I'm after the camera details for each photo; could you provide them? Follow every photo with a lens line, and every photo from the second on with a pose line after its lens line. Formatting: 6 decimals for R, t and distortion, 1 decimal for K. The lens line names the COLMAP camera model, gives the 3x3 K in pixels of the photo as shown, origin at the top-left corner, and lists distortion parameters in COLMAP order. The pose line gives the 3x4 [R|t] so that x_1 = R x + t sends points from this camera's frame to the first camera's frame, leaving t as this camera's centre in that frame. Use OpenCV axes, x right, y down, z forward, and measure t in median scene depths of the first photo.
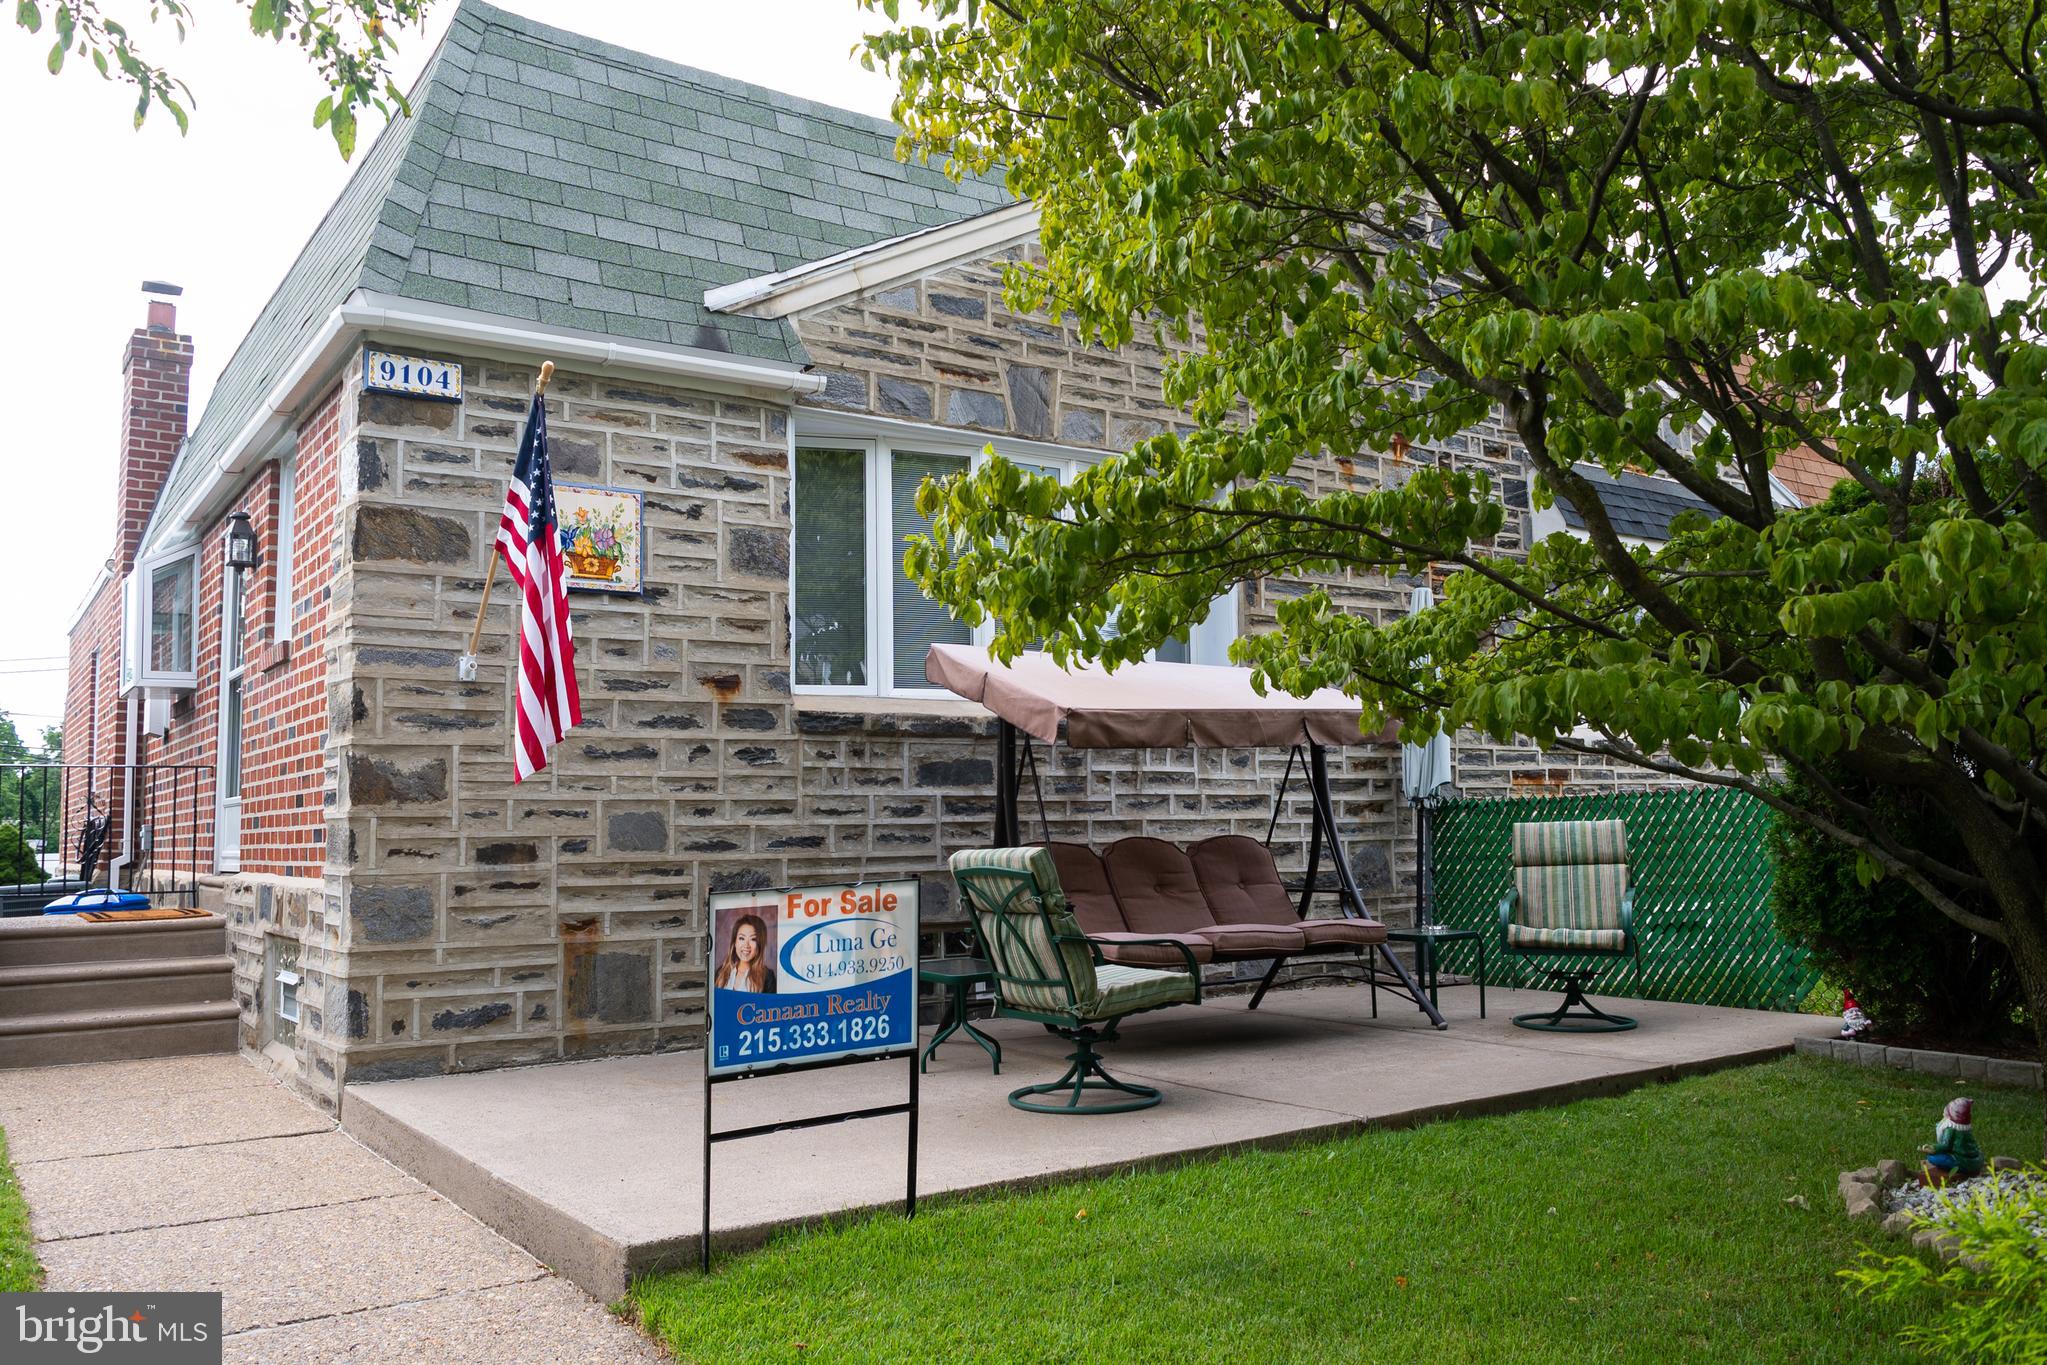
lens RADIAL K [[1608.7, 0, 1023.5], [0, 1608.7, 682.5], [0, 0, 1]] dist [-0.039598, 0.014480]
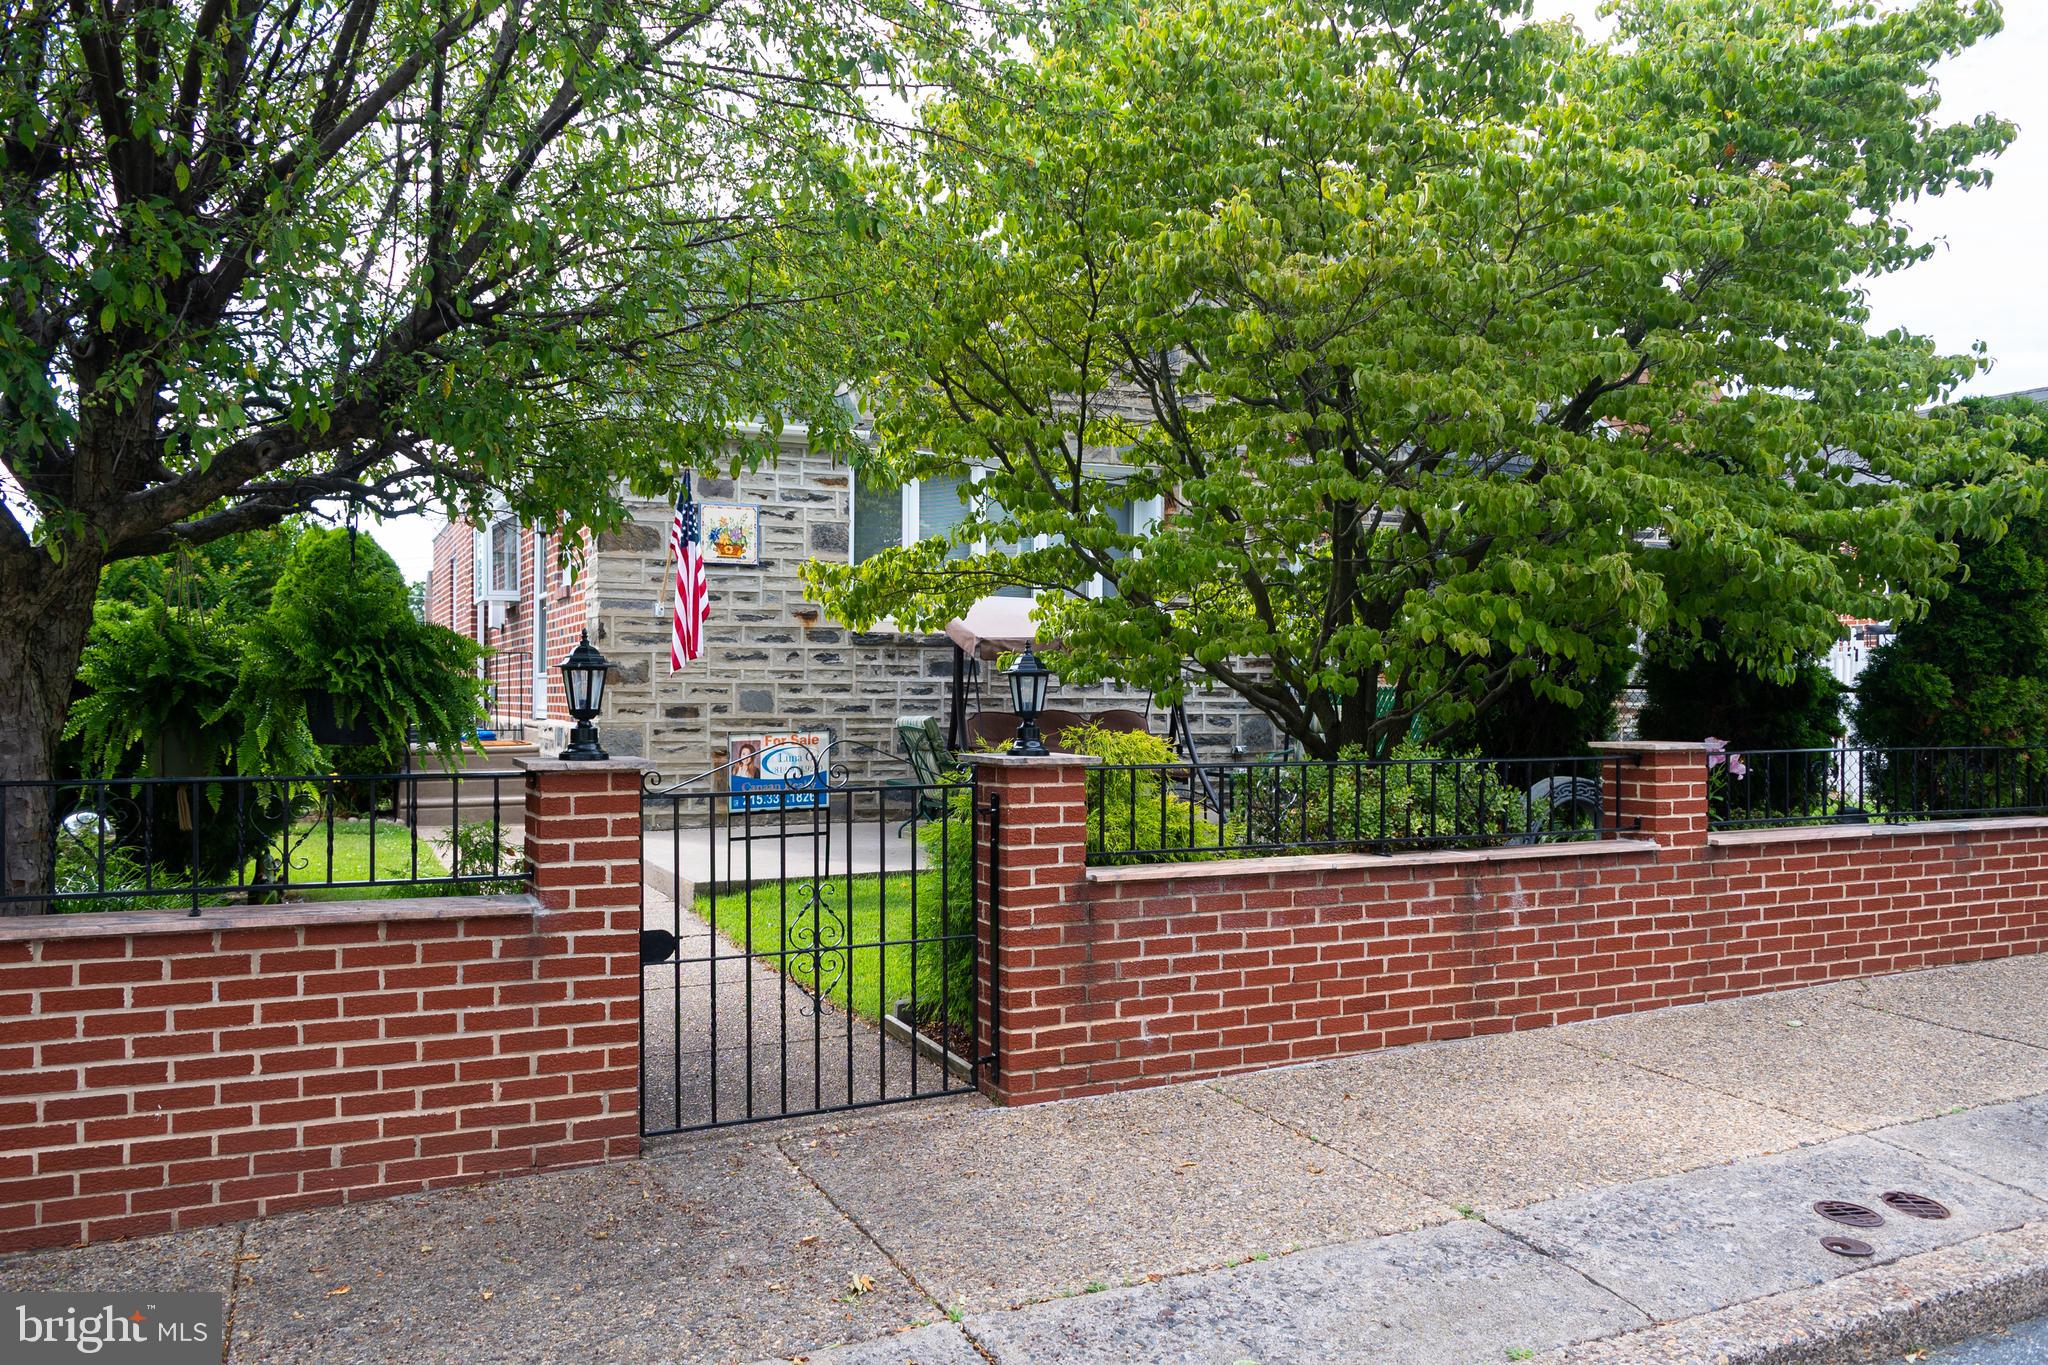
lens RADIAL K [[1609.5, 0, 1024.0], [0, 1609.5, 682.5], [0, 0, 1]] dist [-0.039598, 0.014480]
pose [[0.984309, 0.019656, -0.175355, 0.348893], [-0.004118, 0.996064, 0.088539, -0.082810], [0.176405, -0.086428, 0.980516, -0.658982]]
